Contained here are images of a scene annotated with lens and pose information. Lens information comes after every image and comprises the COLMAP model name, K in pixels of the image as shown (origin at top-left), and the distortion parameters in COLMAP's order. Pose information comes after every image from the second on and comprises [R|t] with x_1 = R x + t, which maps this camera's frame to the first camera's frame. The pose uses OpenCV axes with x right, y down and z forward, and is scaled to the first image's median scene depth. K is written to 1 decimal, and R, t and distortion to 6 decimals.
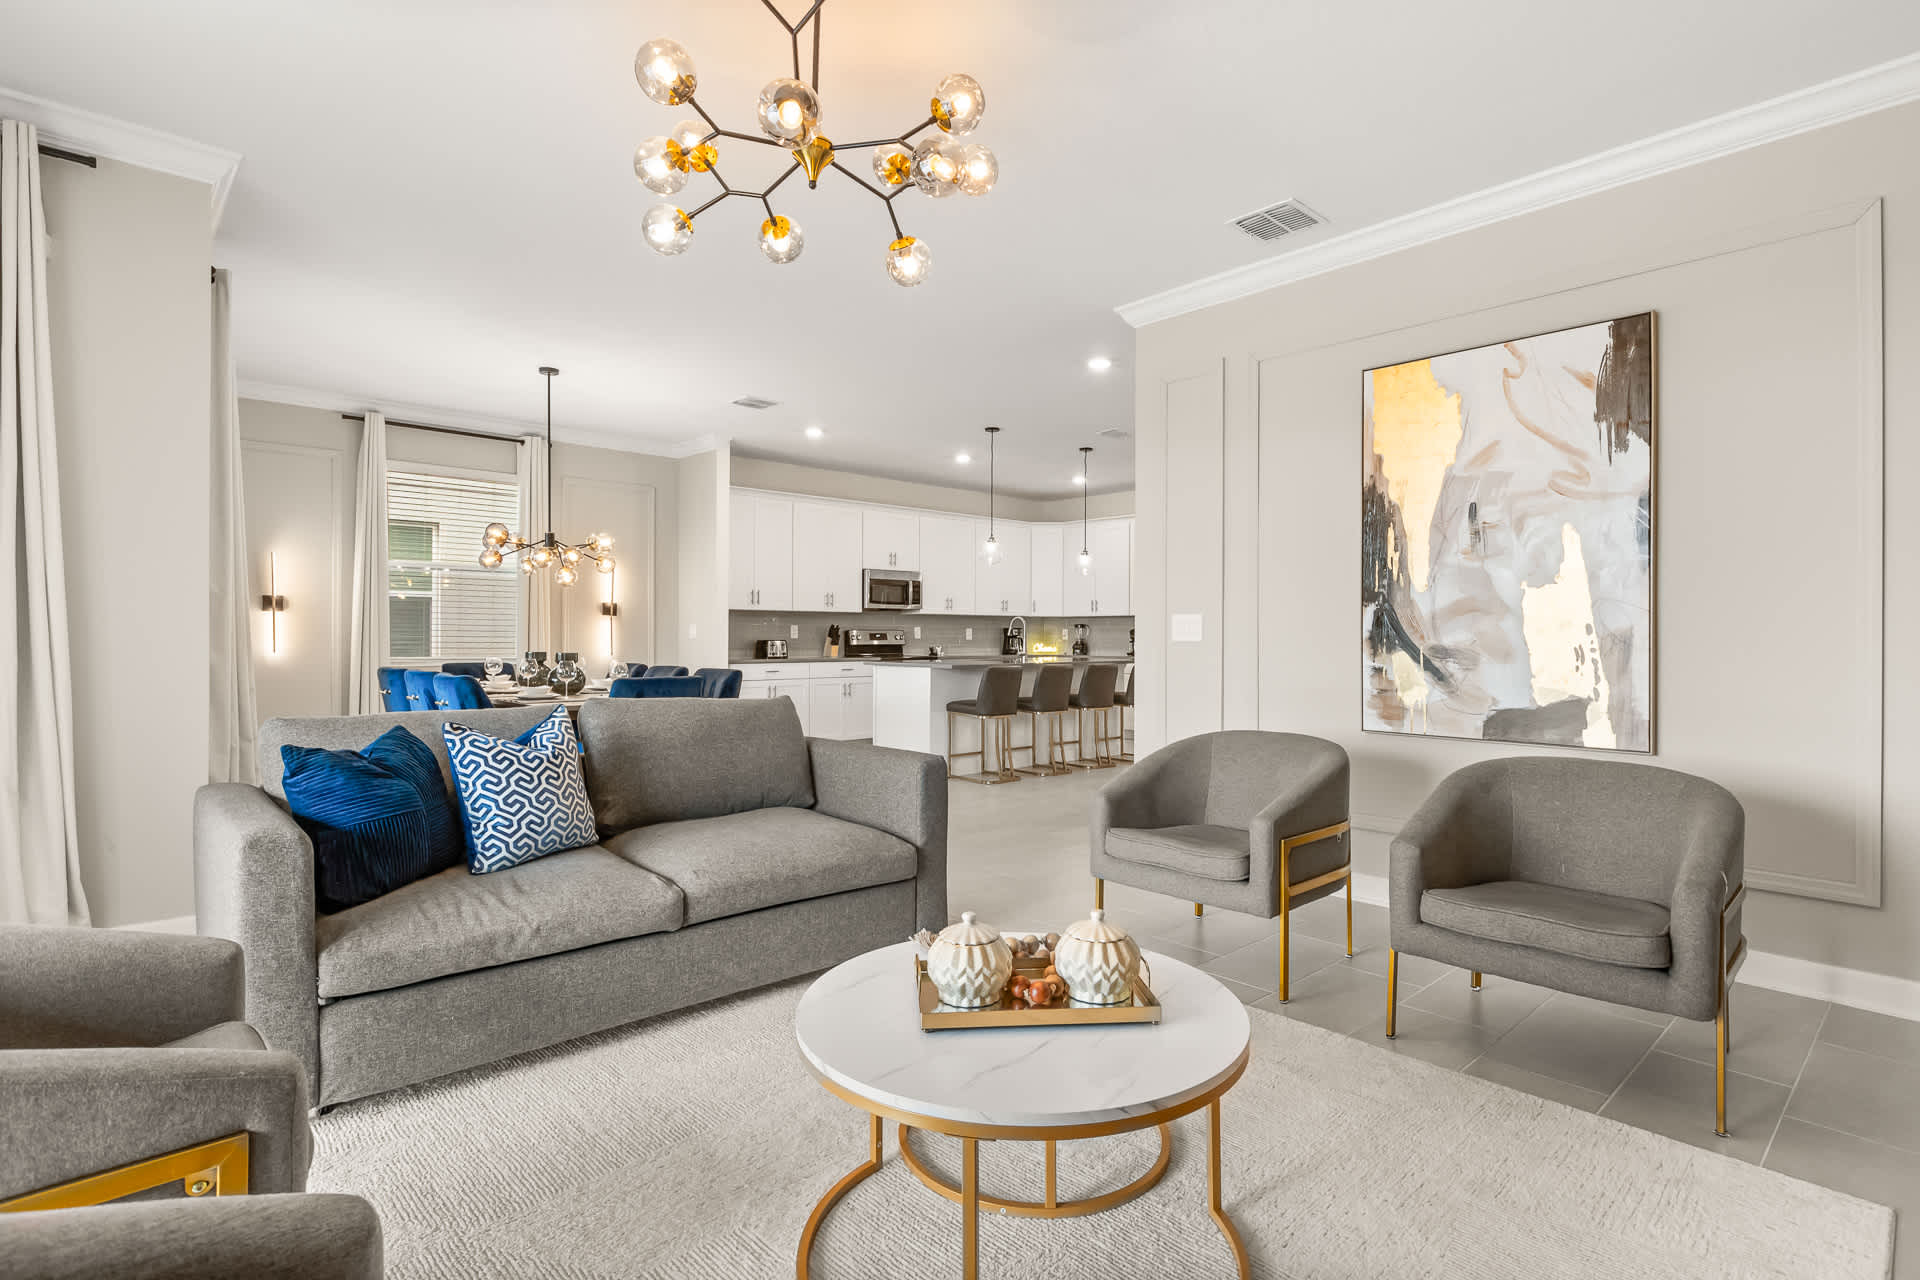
lens RADIAL K [[946.8, 0, 969.2], [0, 946.8, 638.4], [0, 0, 1]] dist [-0.000736, -0.000367]
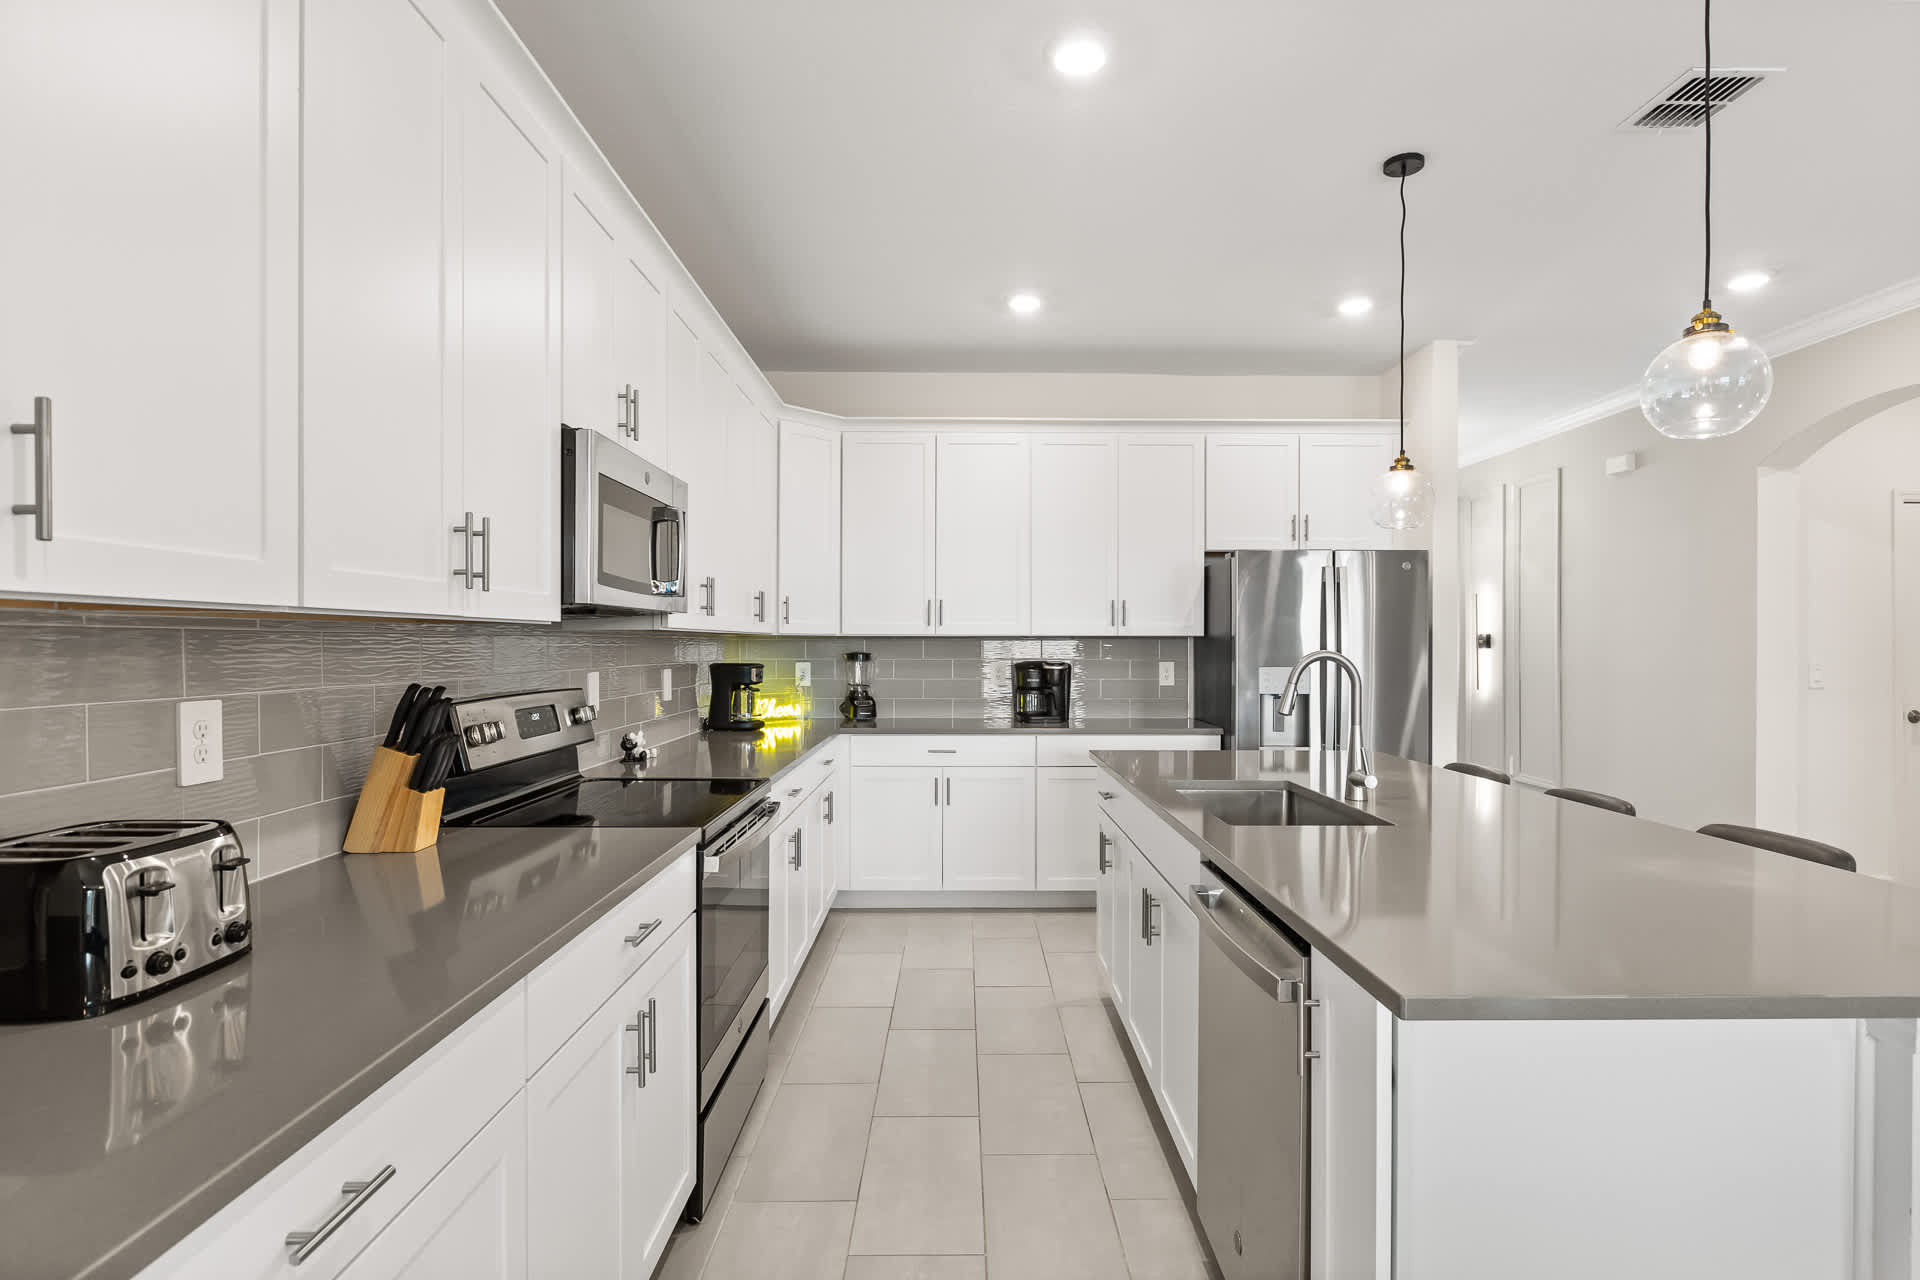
lens RADIAL K [[946.8, 0, 969.2], [0, 946.8, 638.4], [0, 0, 1]] dist [-0.000736, -0.000367]
pose [[0.675502, 0.002494, 0.737354, -0.206992], [0.003127, 0.999976, -0.006247, -0.021999], [-0.737352, 0.006526, 0.675477, 0.771577]]
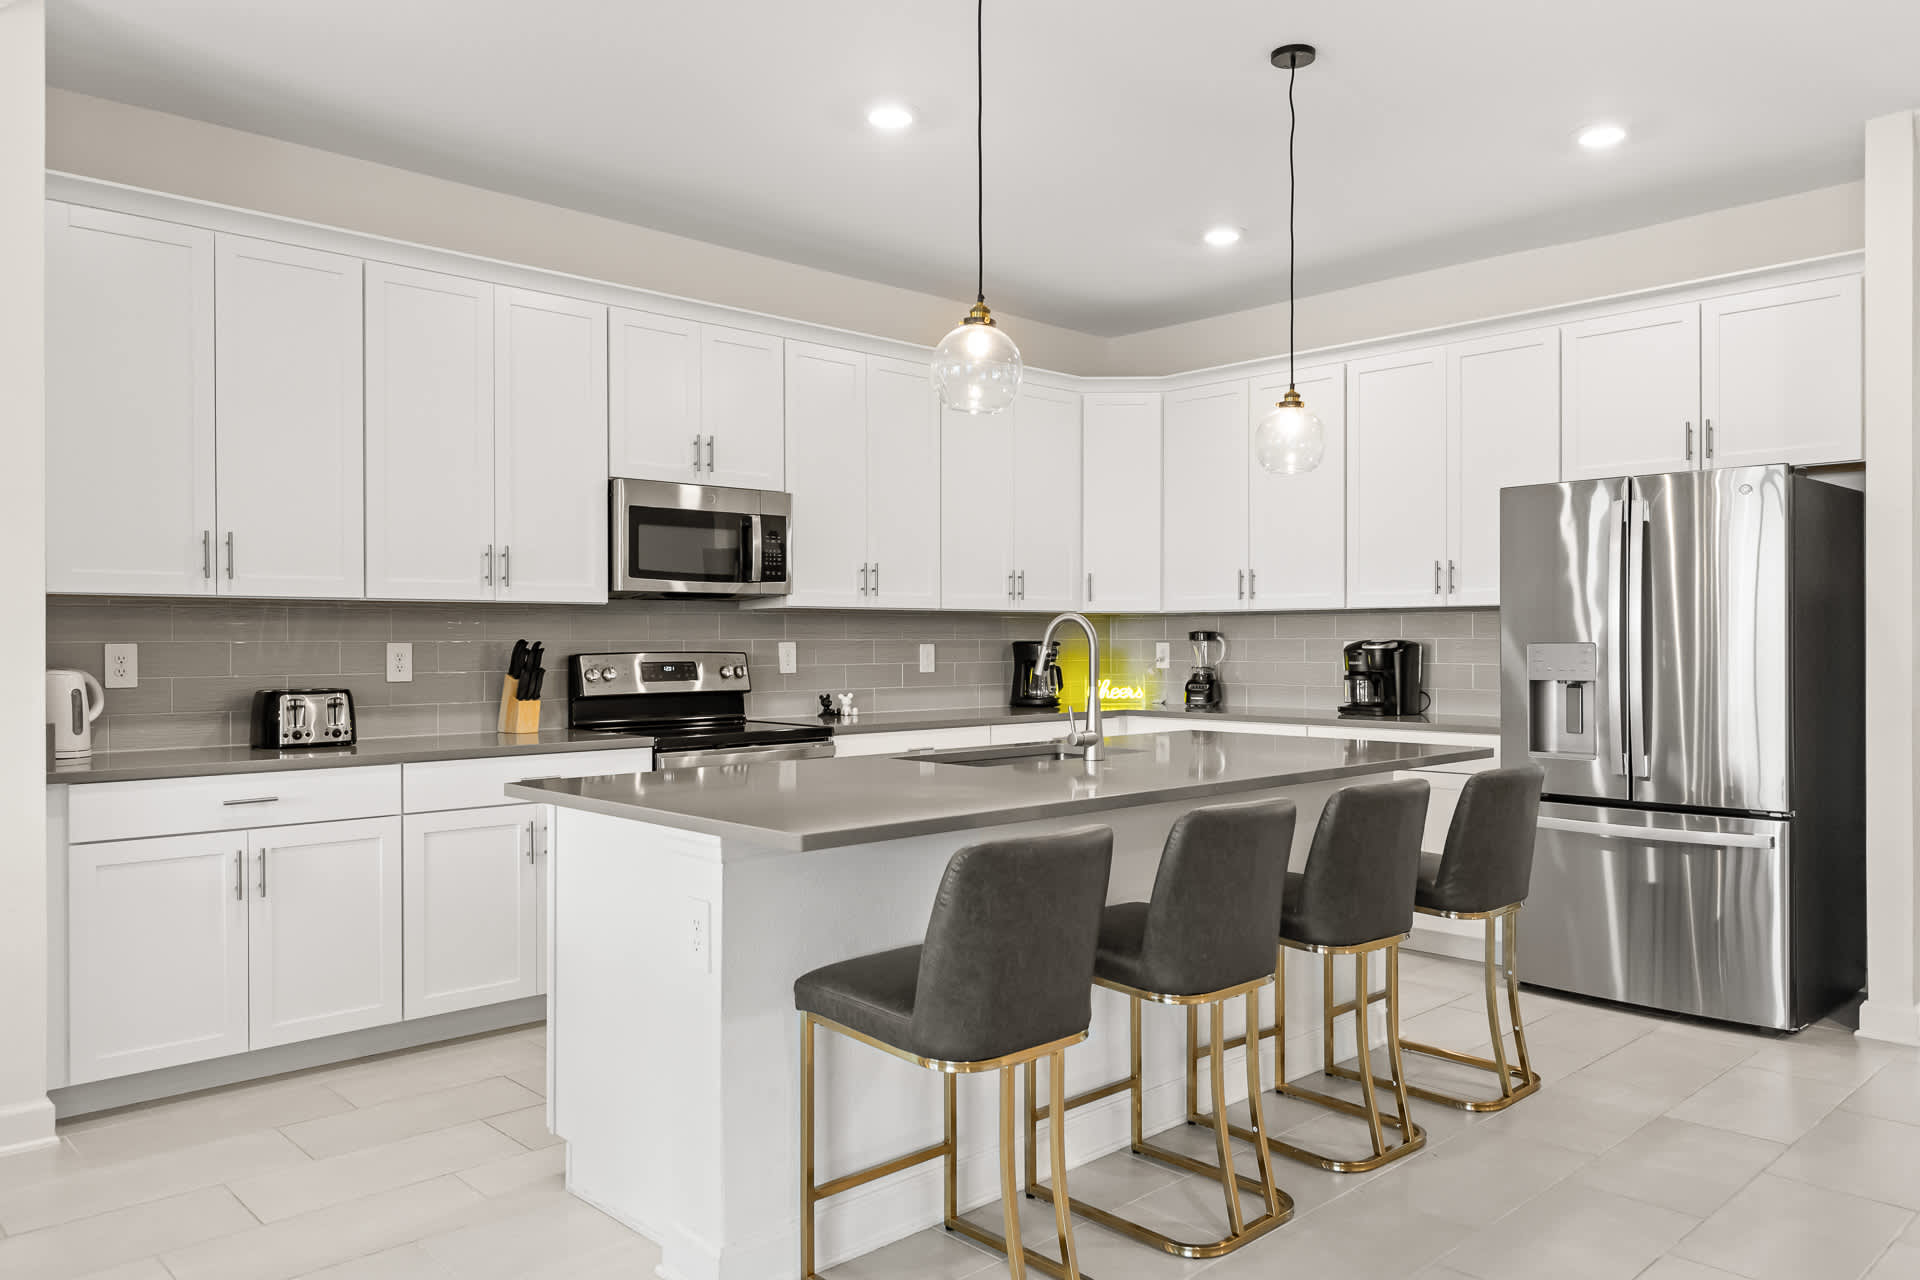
lens RADIAL K [[1341.7, 0, 960.1], [0, 1341.7, 637.9], [0, 0, 1]] dist [0.010355, -0.000518]
pose [[0.999973, -0.006097, 0.004157, 0.013088], [0.006122, 0.999963, -0.006021, -0.011162], [-0.004120, 0.006046, 0.999973, 0.501413]]
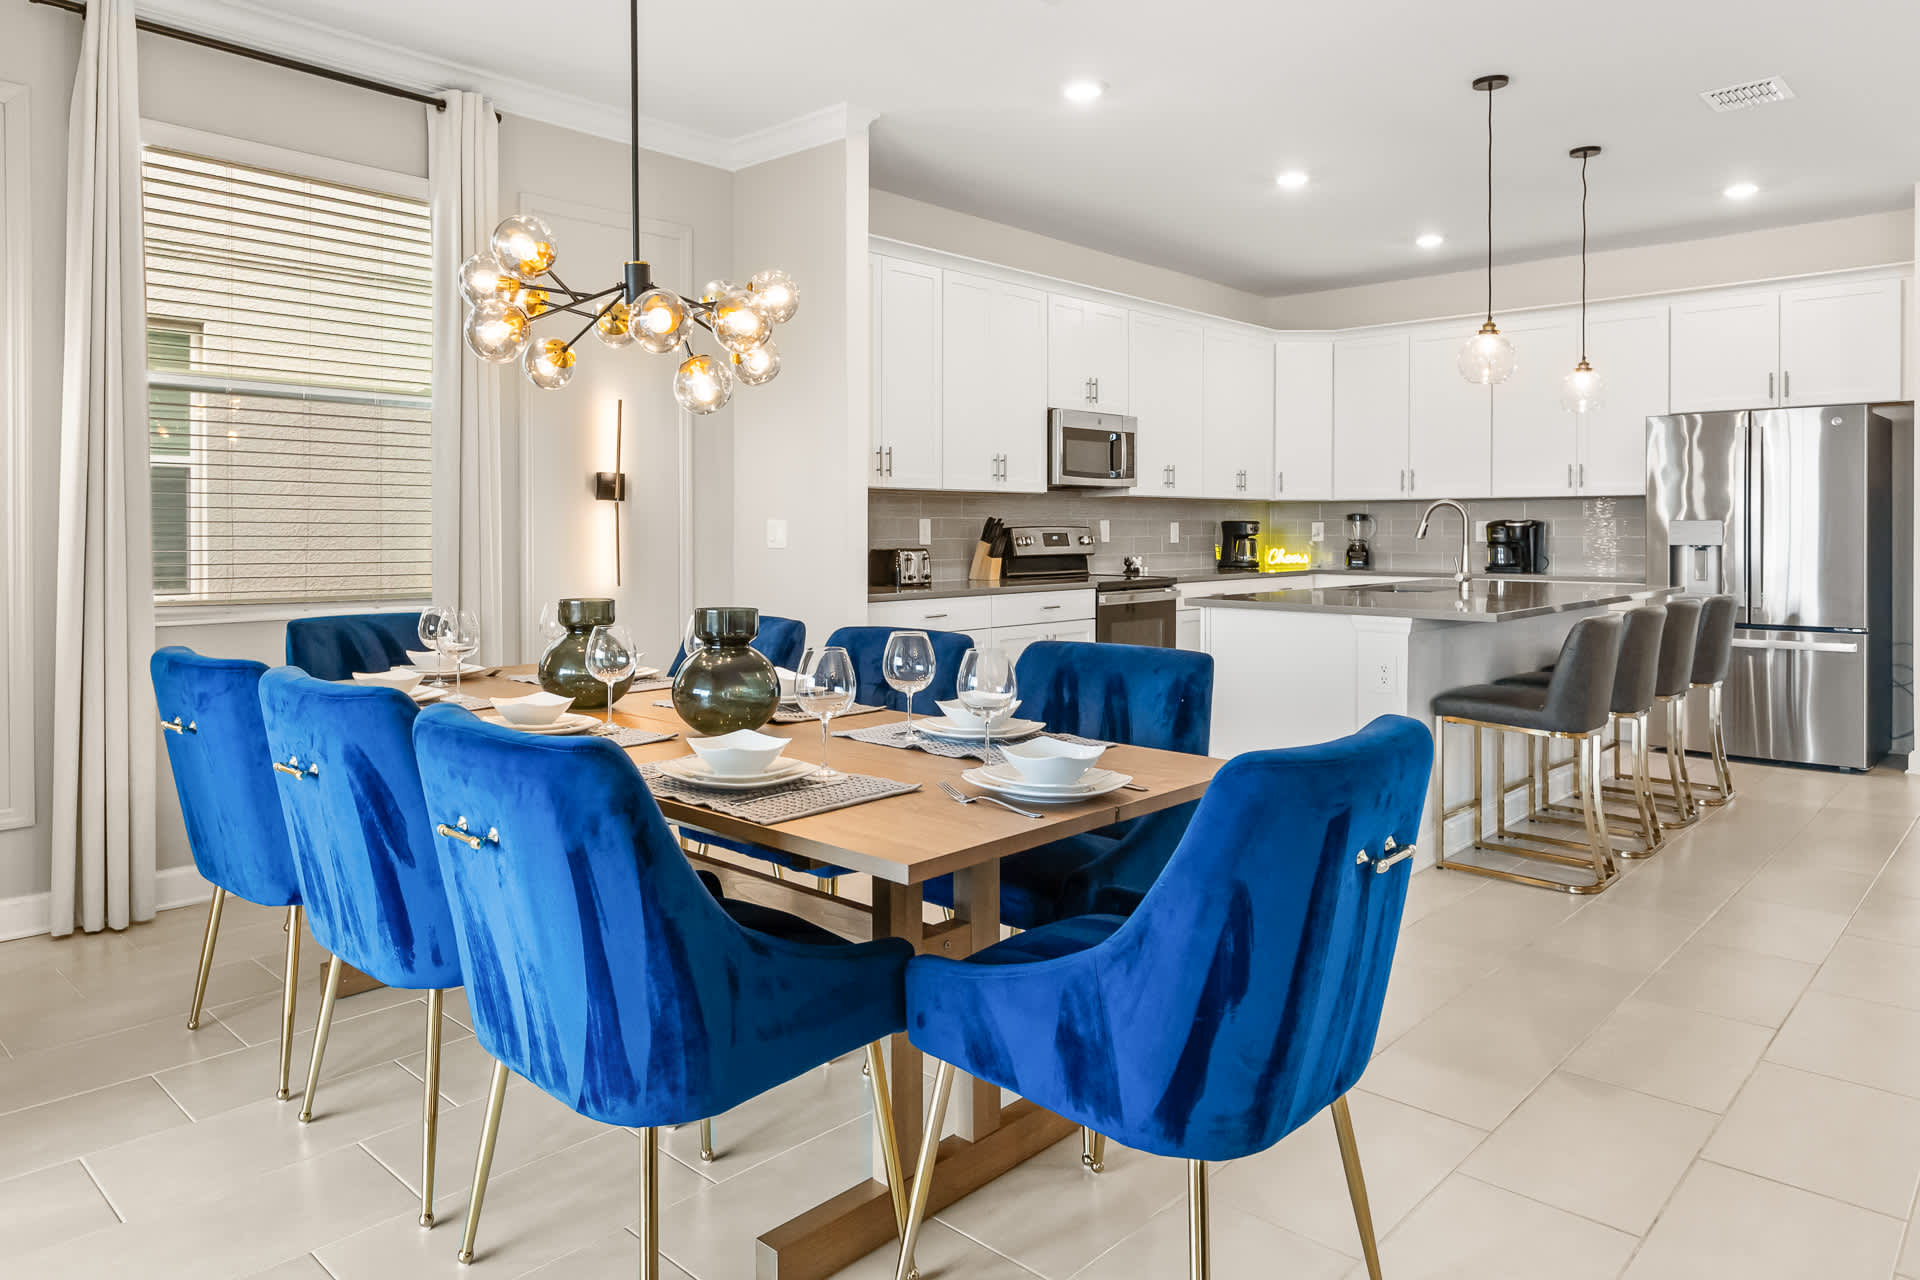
lens RADIAL K [[1223.2, 0, 846.5], [0, 1223.2, 526.2], [0, 0, 1]] dist [-0.004372, 0.028885]
pose [[0.999779, -0.004296, 0.020597, -0.231634], [0.004400, 0.999978, -0.005020, -0.006635], [-0.020575, 0.005109, 0.999775, 0.335783]]
